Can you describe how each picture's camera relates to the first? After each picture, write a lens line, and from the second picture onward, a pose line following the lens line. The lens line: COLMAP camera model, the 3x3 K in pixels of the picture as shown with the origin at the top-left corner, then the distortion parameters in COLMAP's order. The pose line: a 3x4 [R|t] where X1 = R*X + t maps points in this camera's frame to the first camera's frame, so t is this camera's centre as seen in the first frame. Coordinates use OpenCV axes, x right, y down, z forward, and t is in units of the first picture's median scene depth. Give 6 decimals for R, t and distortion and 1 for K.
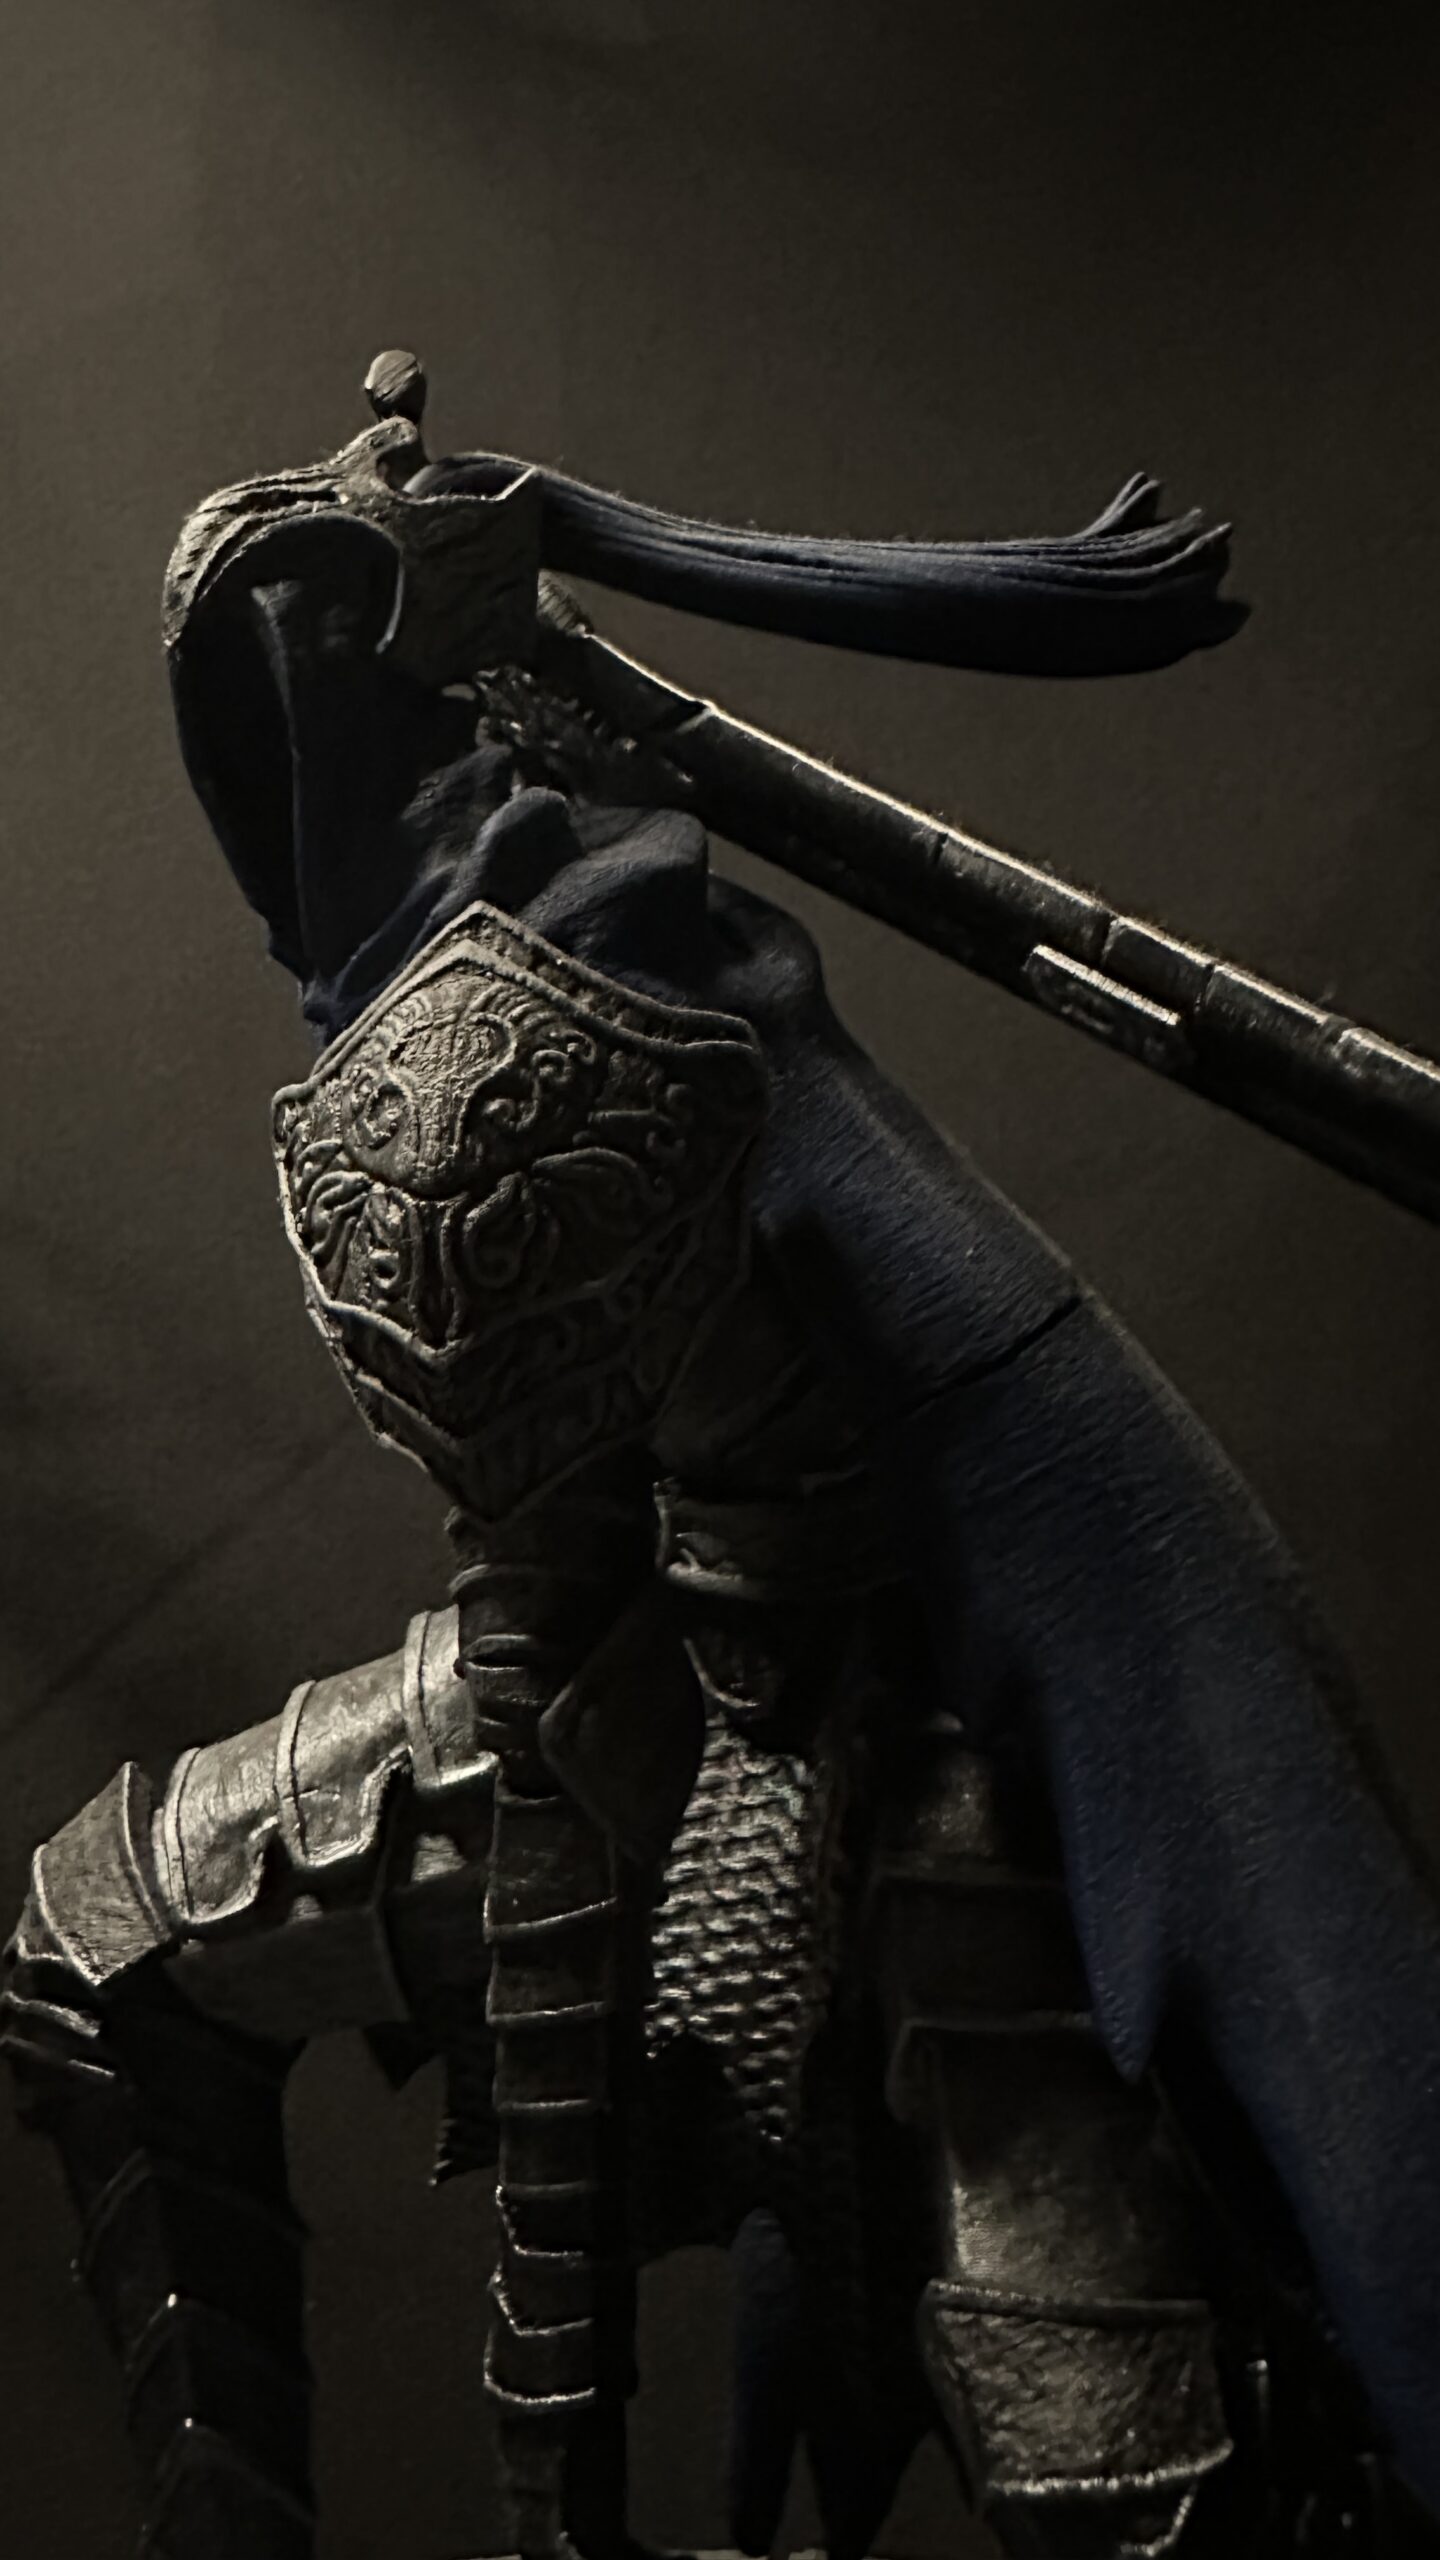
lens RADIAL K [[1860.1, 0, 521.6], [0, 1860.1, 1211.8], [0, 0, 1]] dist [-0.006676, 0.004298]
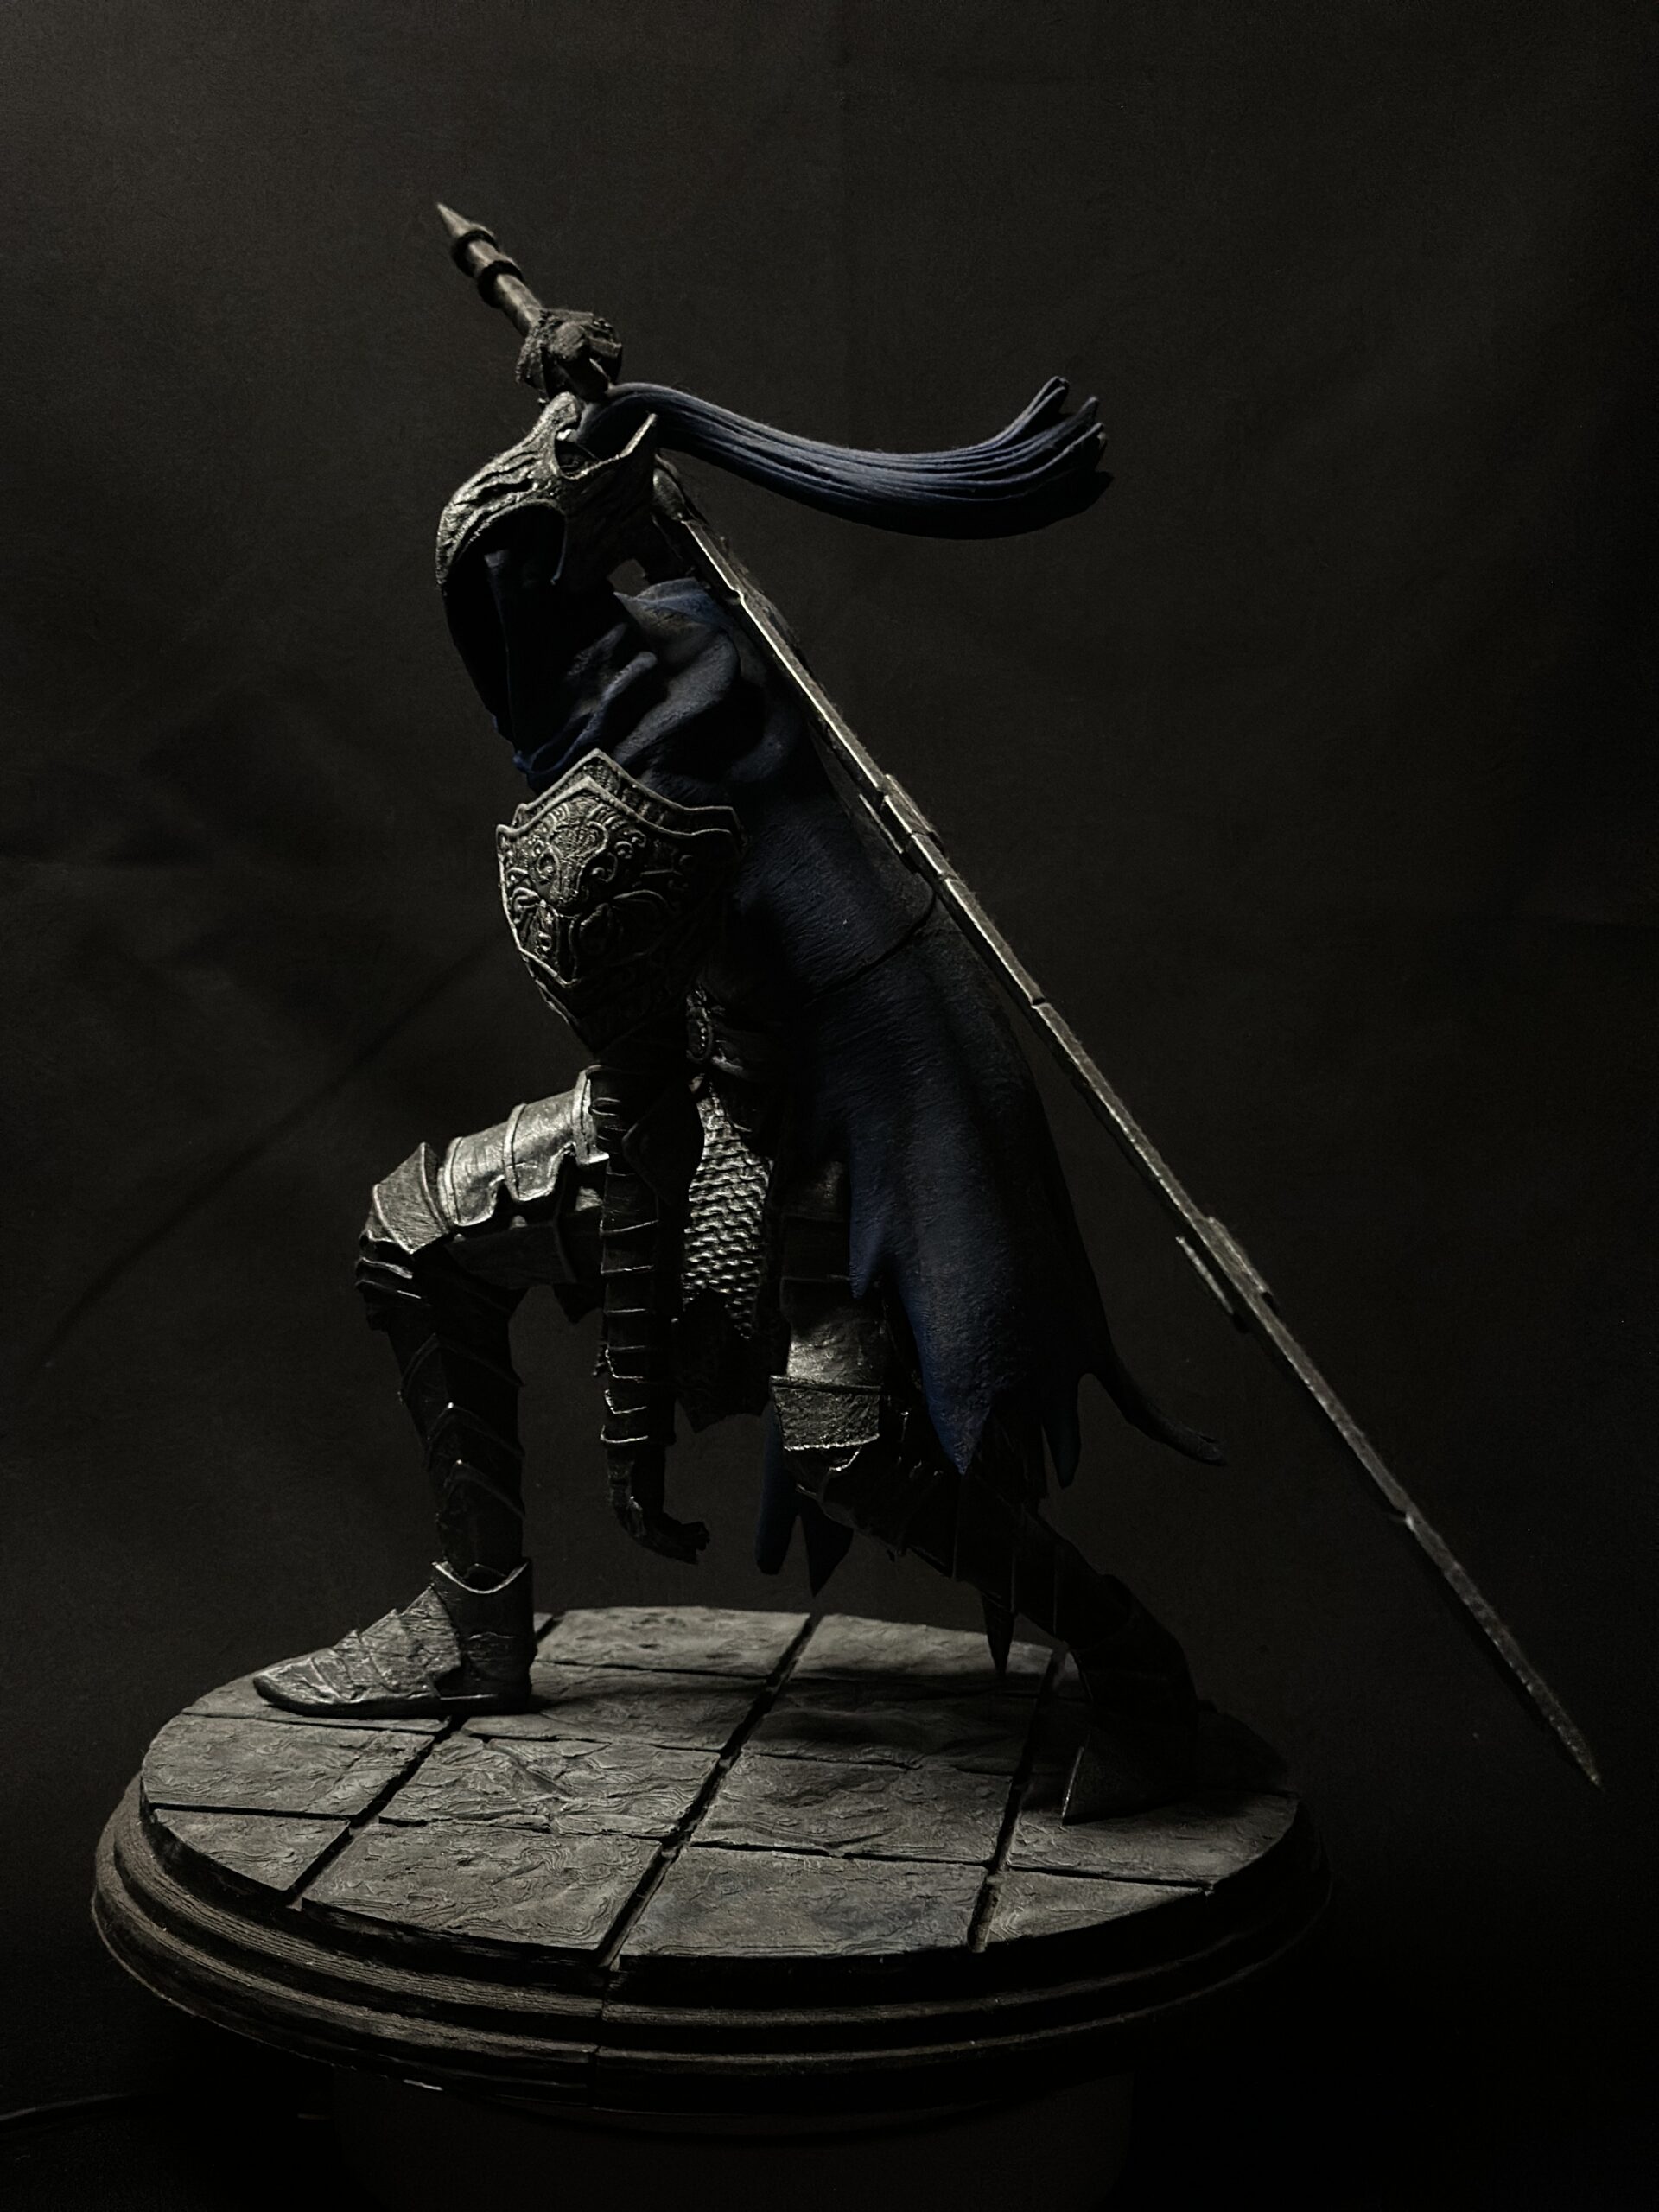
lens RADIAL K [[3158.2, 0, 832.6], [0, 3158.2, 1119.5], [0, 0, 1]] dist [0.129333, 0.085165]
pose [[0.998037, 0.042176, -0.046303, 0.369123], [-0.026482, 0.954112, 0.298276, -0.737749], [0.056758, -0.296464, 0.953356, -2.150491]]
